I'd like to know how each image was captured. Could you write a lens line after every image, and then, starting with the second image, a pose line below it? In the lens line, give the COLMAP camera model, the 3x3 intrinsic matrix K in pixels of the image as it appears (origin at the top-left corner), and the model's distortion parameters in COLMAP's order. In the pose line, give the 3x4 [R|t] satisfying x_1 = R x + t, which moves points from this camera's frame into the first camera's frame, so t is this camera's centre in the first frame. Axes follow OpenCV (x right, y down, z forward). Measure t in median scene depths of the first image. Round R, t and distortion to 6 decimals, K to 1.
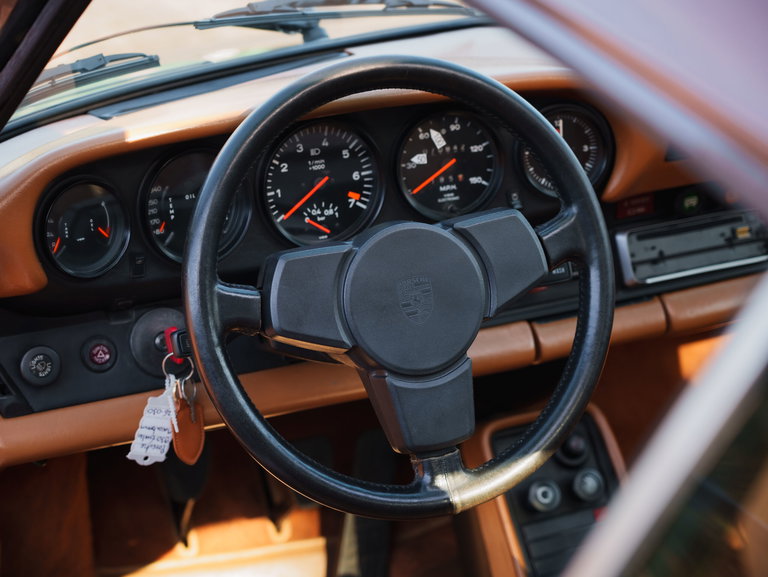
lens RADIAL K [[1906.1, 0, 384.0], [0, 1906.1, 288.5], [0, 0, 1]] dist [0.008368, 0.037408]
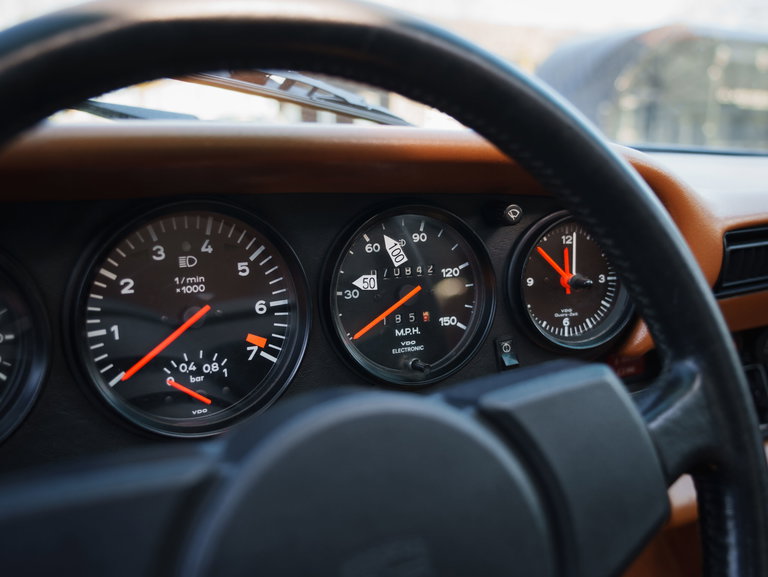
lens RADIAL K [[772.6, 0, 384.0], [0, 772.6, 288.5], [0, 0, 1]] dist [0.015555, 0.009987]
pose [[0.994525, 0.019454, 0.102669, -0.001216], [-0.004108, 0.989037, -0.147608, -0.029340], [-0.104415, 0.146378, 0.983703, 0.757220]]
